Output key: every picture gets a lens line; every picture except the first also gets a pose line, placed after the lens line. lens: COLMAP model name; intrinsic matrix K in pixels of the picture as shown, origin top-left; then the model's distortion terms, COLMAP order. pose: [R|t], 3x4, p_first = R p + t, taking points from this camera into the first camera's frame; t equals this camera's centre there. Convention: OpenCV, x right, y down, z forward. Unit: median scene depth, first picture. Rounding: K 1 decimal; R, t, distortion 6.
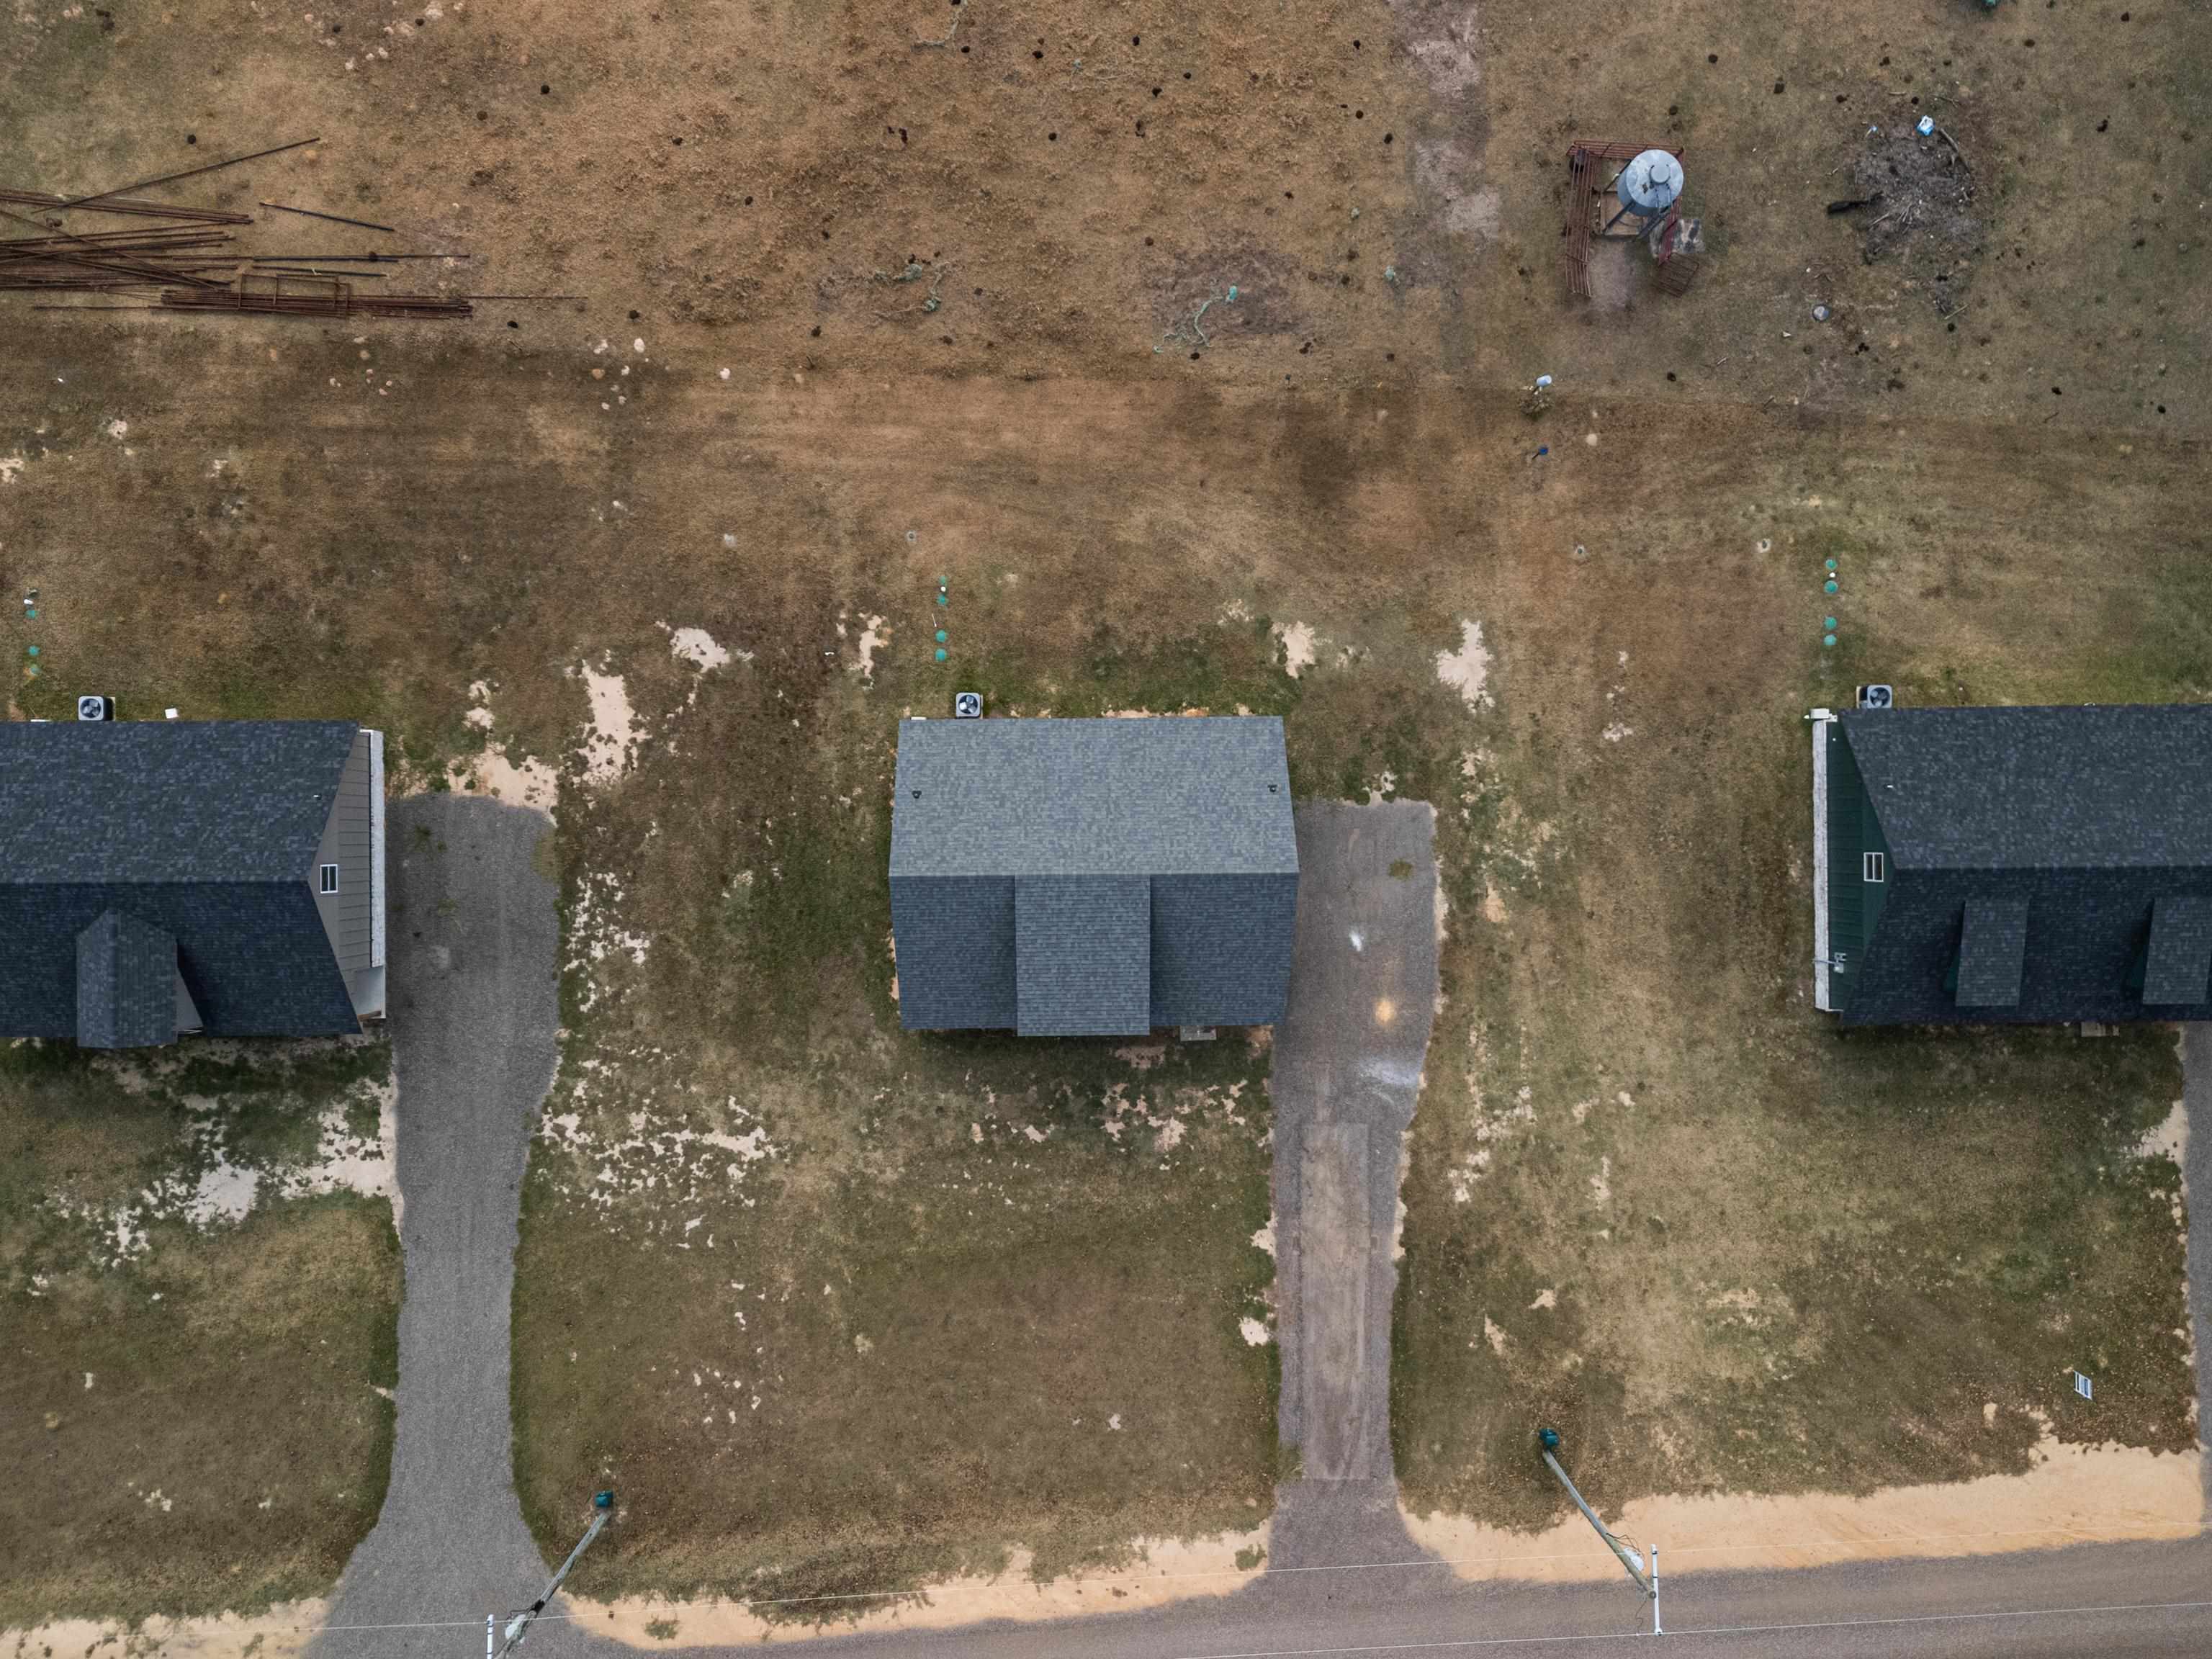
lens RADIAL K [[1626.2, 0, 1074.4], [0, 1626.2, 831.5], [0, 0, 1]] dist [0.065488, -0.054546]
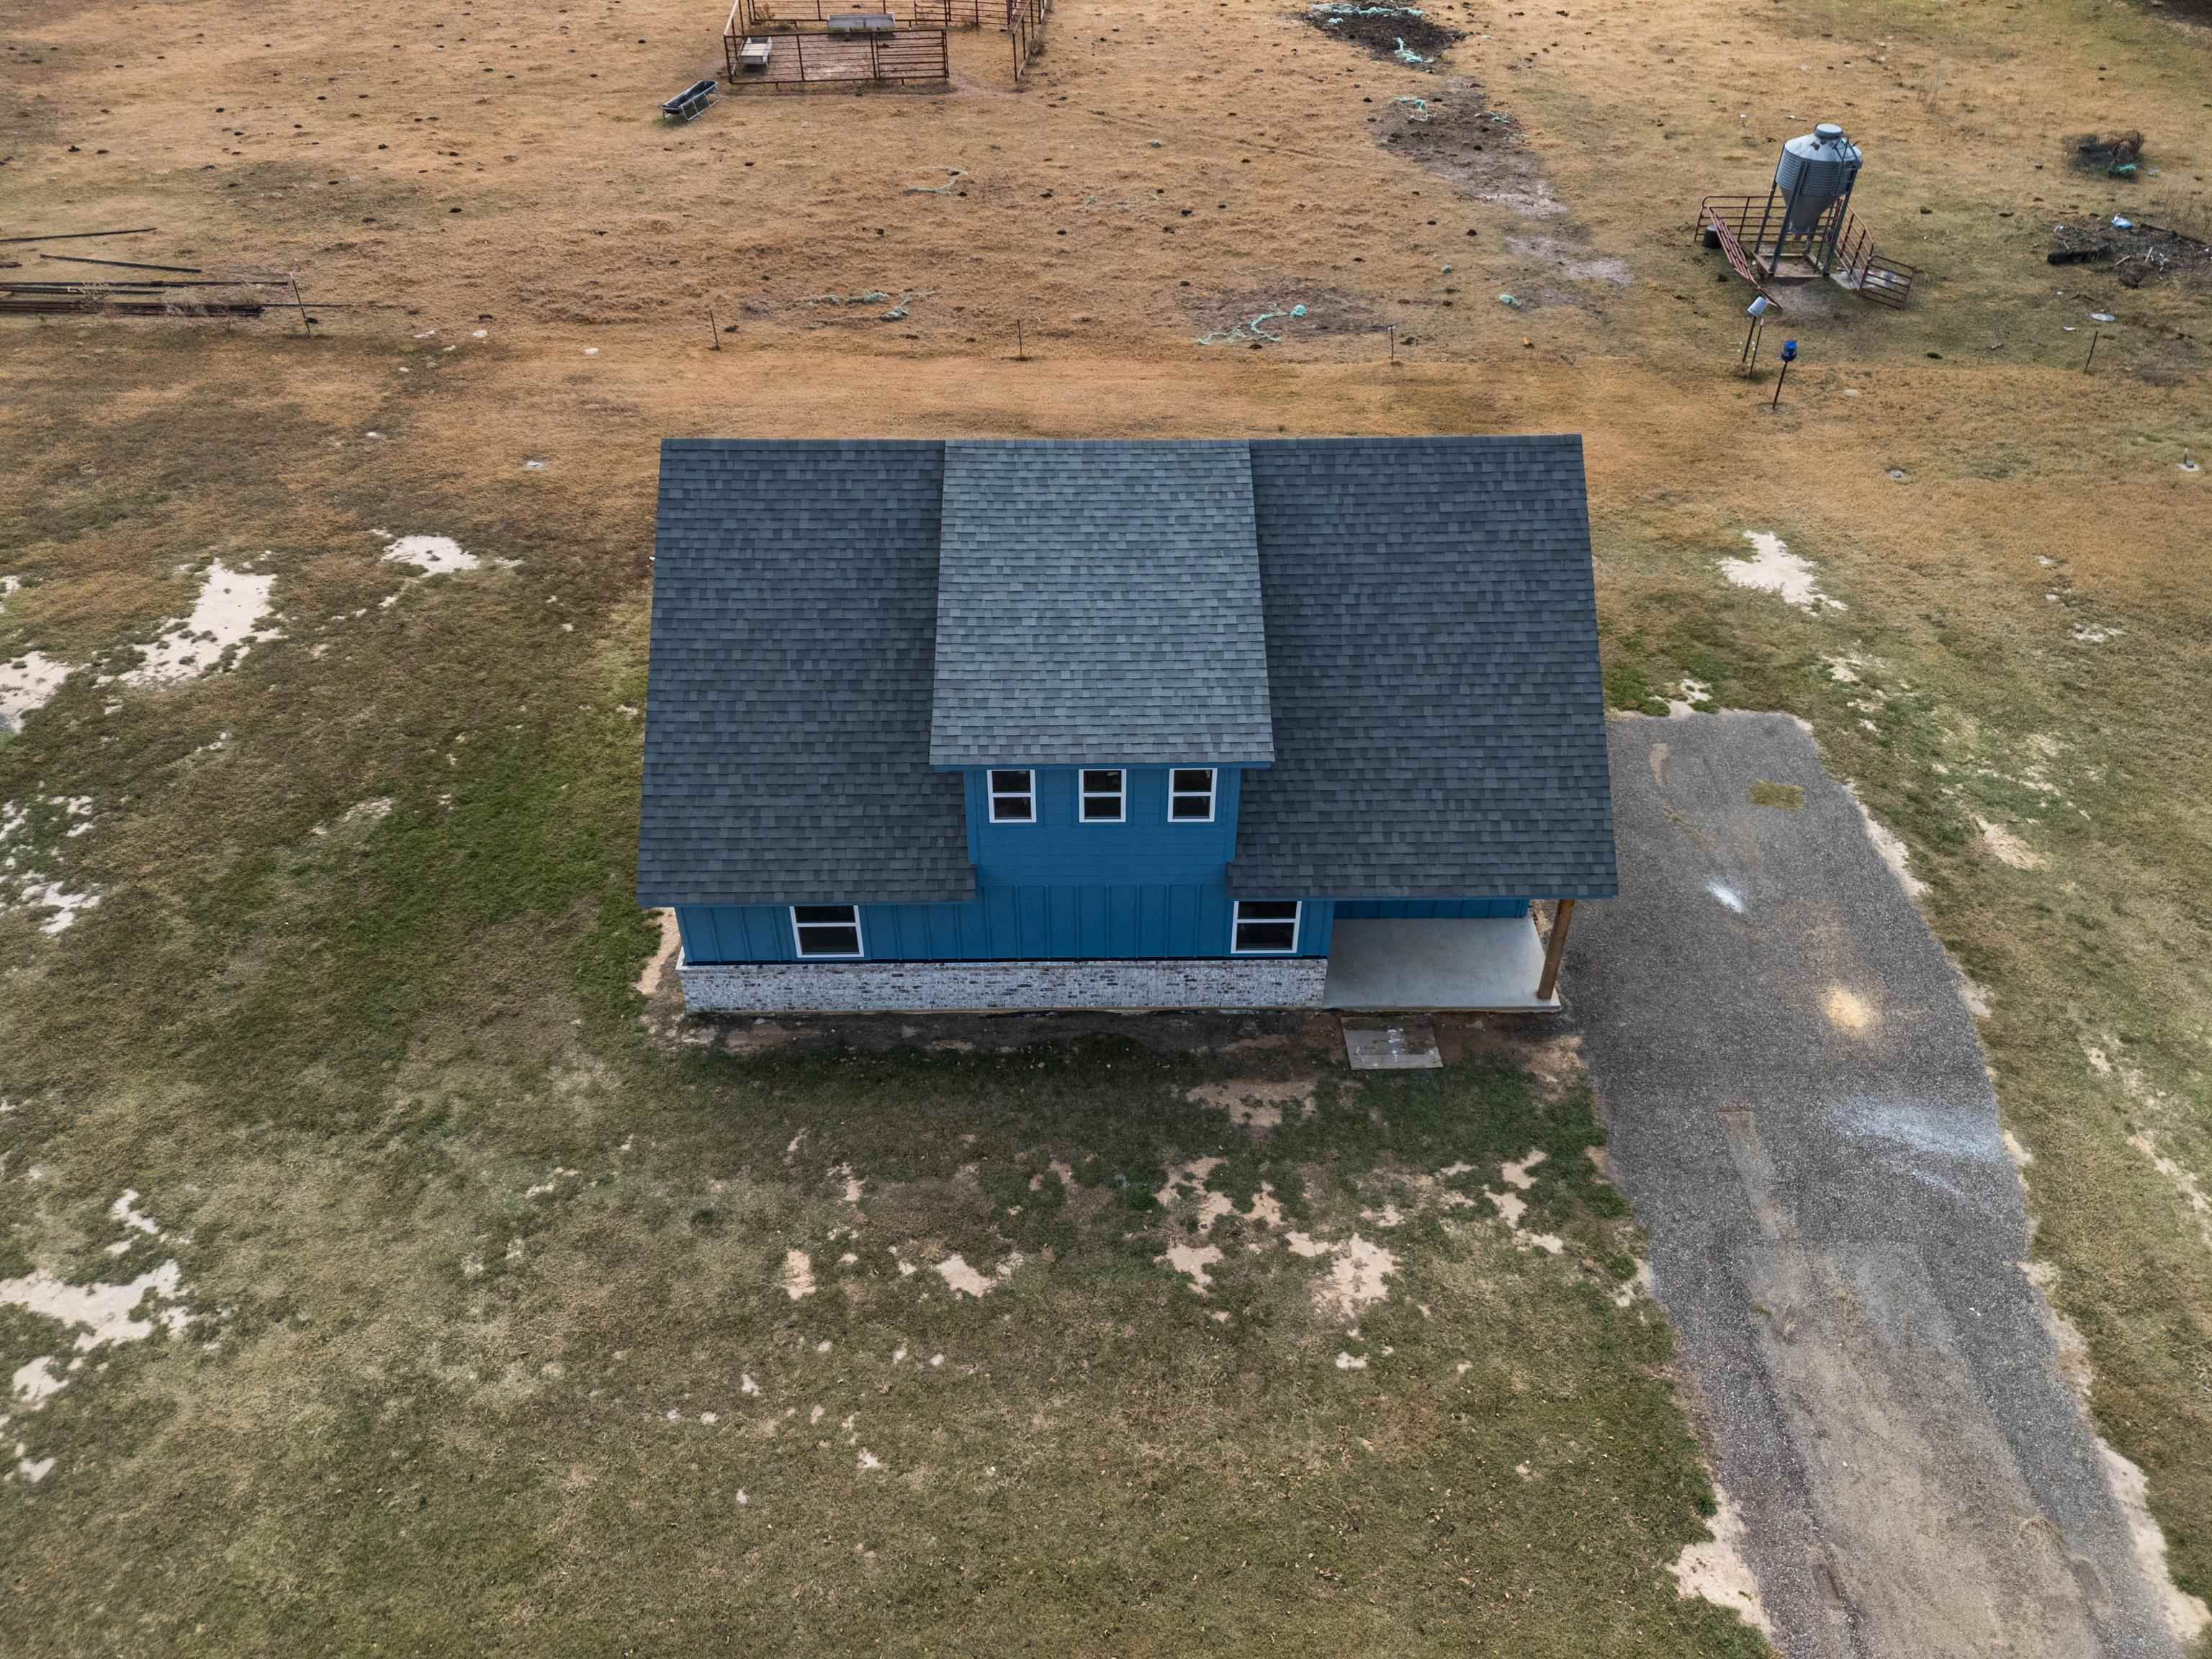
lens RADIAL K [[1626.2, 0, 1110.6], [0, 1626.2, 824.8], [0, 0, 1]] dist [0.065488, -0.054546]
pose [[0.999966, -0.003609, 0.007405, 0.004269], [0.008015, 0.633892, -0.773380, 0.395516], [-0.001903, 0.773413, 0.633899, 0.705813]]
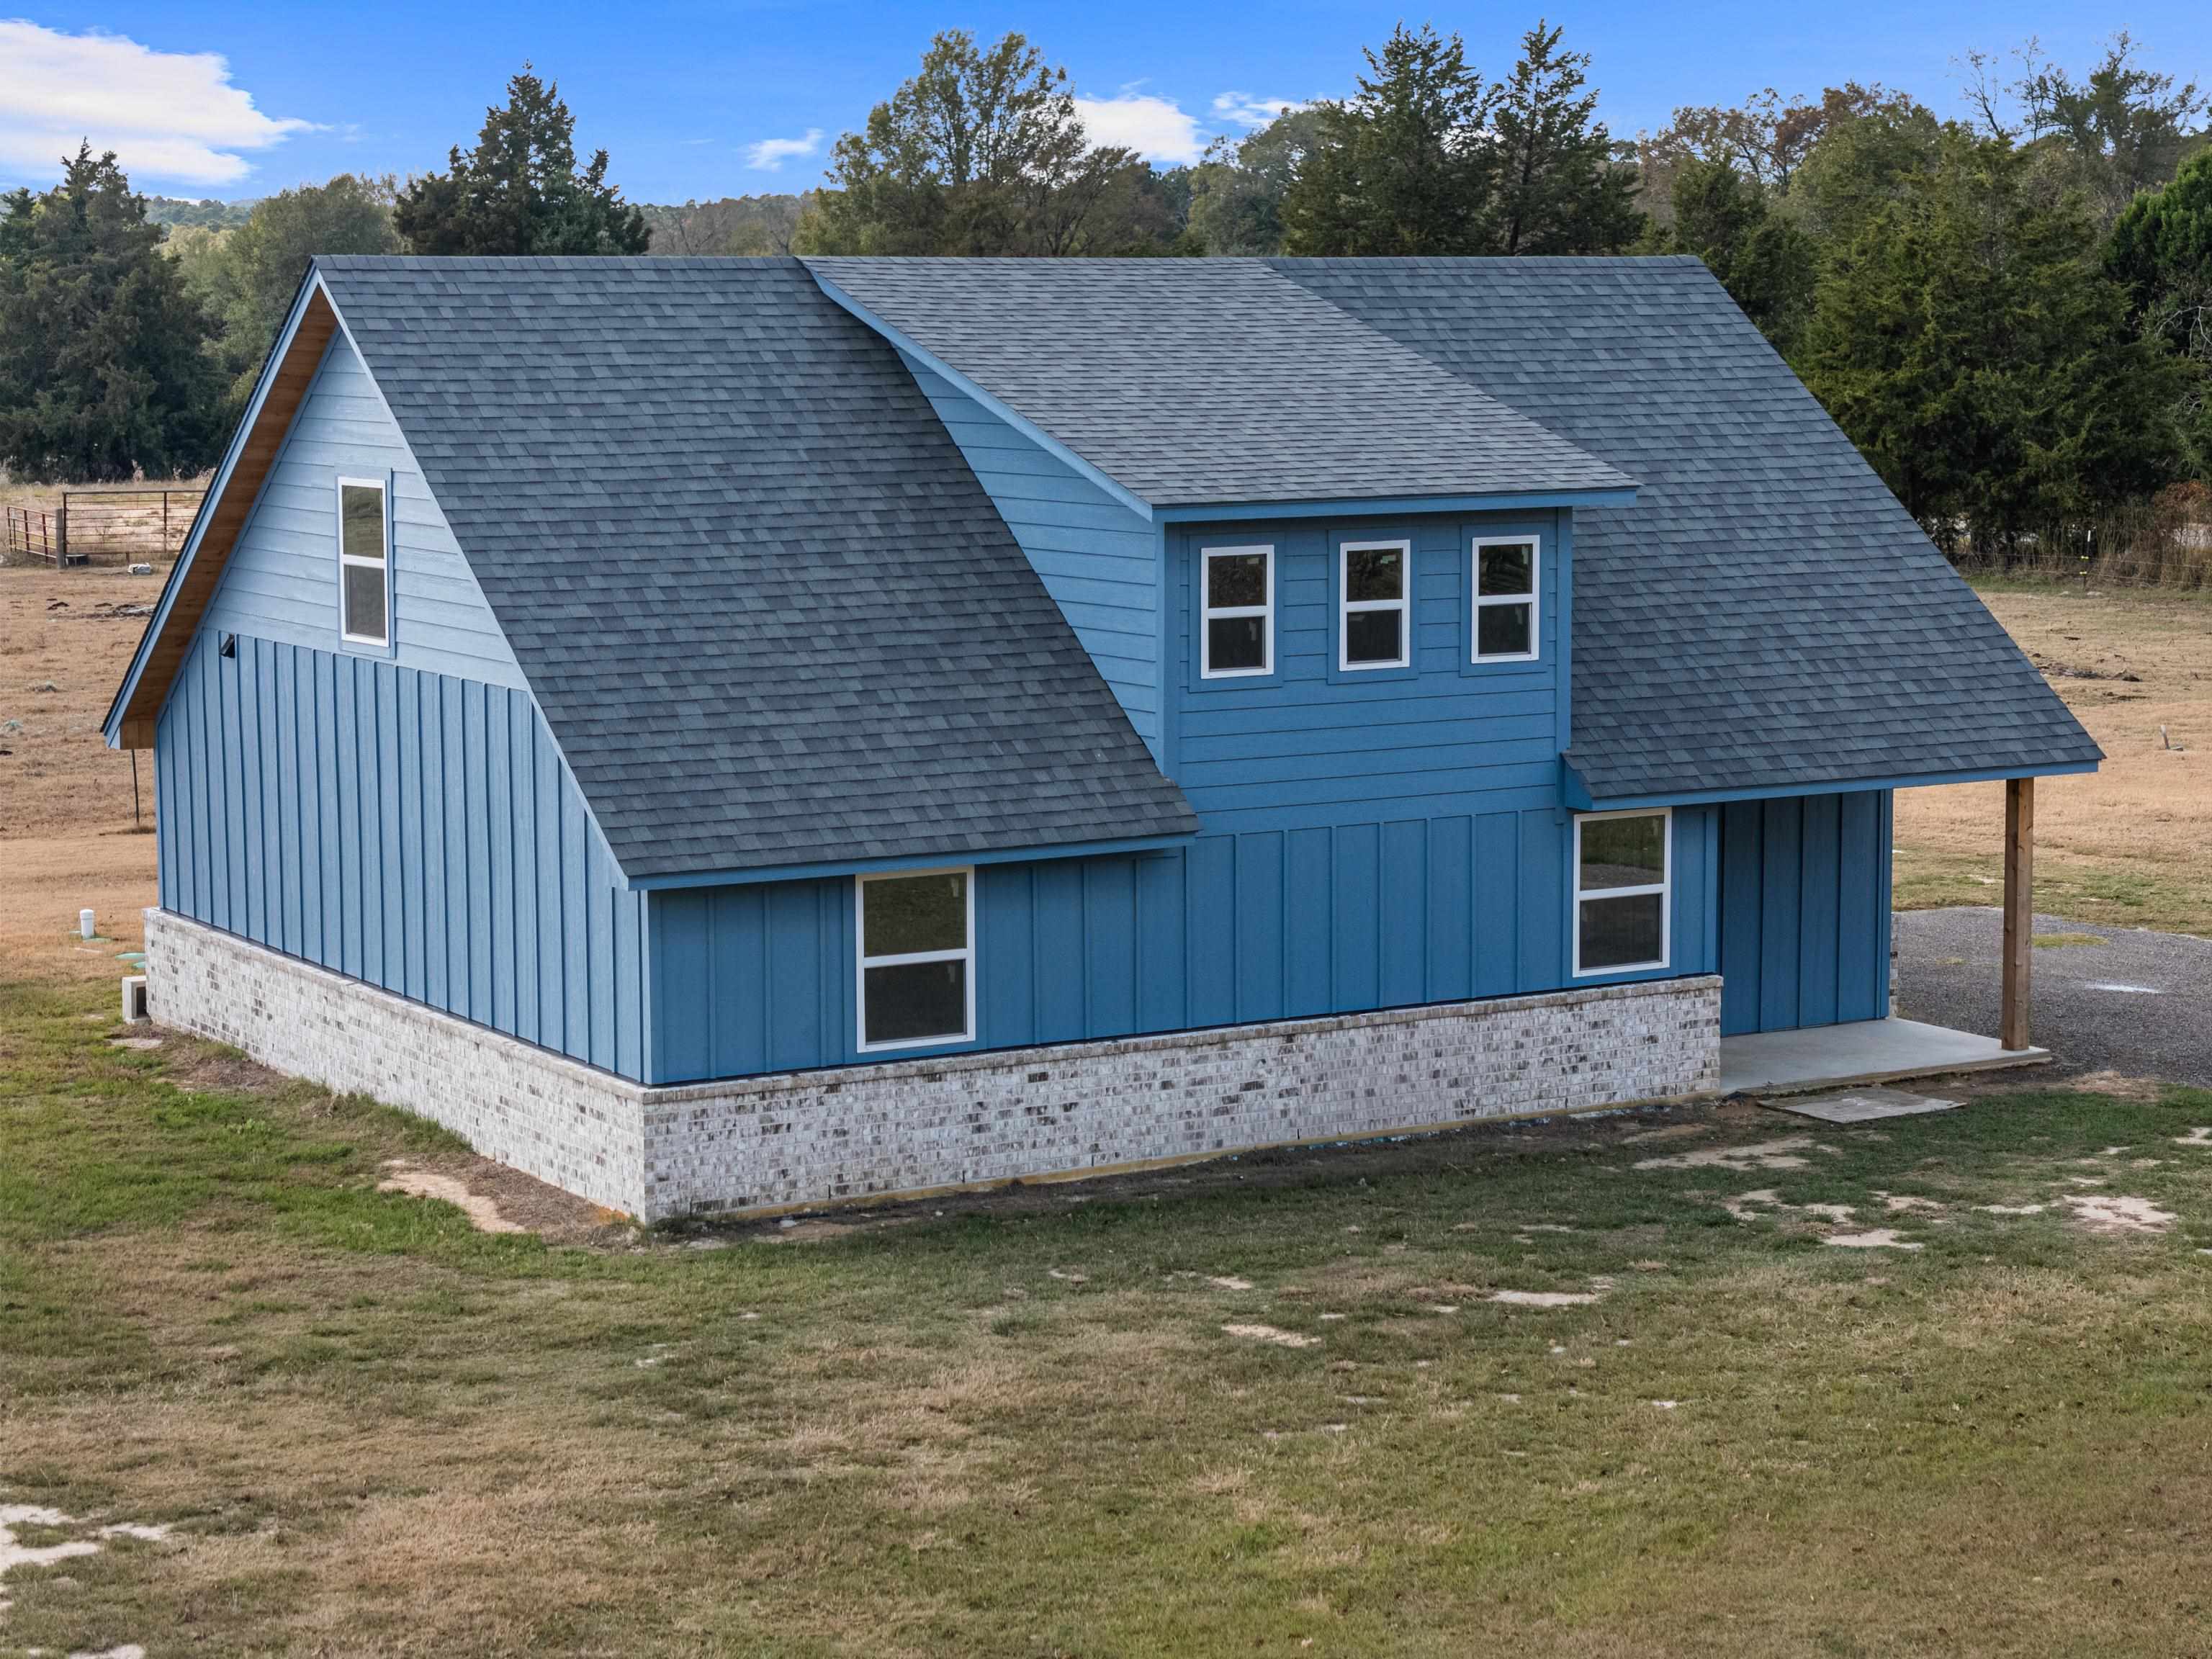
lens RADIAL K [[4415.8, 0, 1116.4], [0, 4415.8, 827.5], [0, 0, 1]] dist [-0.082744, 0.000000]
pose [[0.858613, -0.068790, 0.507987, -0.305001], [0.512553, 0.098710, -0.852963, 0.566303], [0.008532, 0.992736, 0.120012, 0.892821]]
